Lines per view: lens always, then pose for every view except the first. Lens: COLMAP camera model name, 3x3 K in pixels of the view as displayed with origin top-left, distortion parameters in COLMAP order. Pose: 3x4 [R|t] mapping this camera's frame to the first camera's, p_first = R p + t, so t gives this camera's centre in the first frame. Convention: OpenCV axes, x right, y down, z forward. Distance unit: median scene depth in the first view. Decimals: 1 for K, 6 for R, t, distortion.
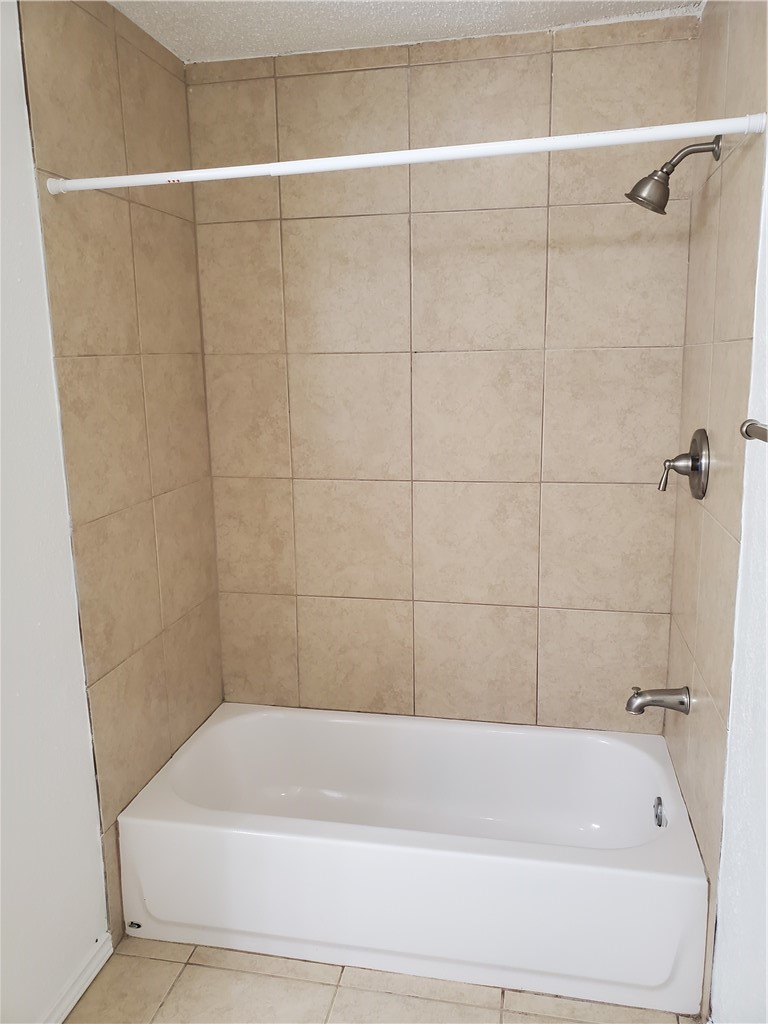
lens RADIAL K [[795.1, 0, 379.5], [0, 795.1, 513.8], [0, 0, 1]] dist [0.016649, -0.026723]
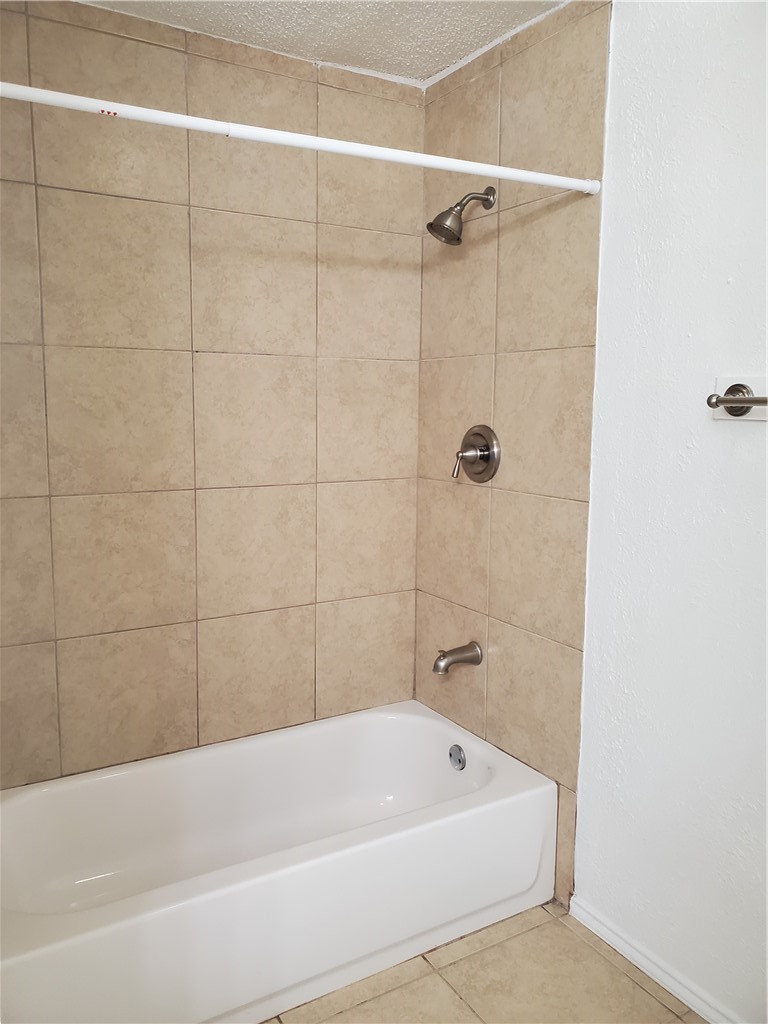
lens RADIAL K [[795.1, 0, 382.5], [0, 795.1, 506.2], [0, 0, 1]] dist [0.016649, -0.026723]
pose [[0.728414, -0.070028, 0.681549, -0.451273], [0.107516, 0.994121, -0.012765, 0.013873], [-0.676648, 0.082576, 0.731661, 0.177518]]
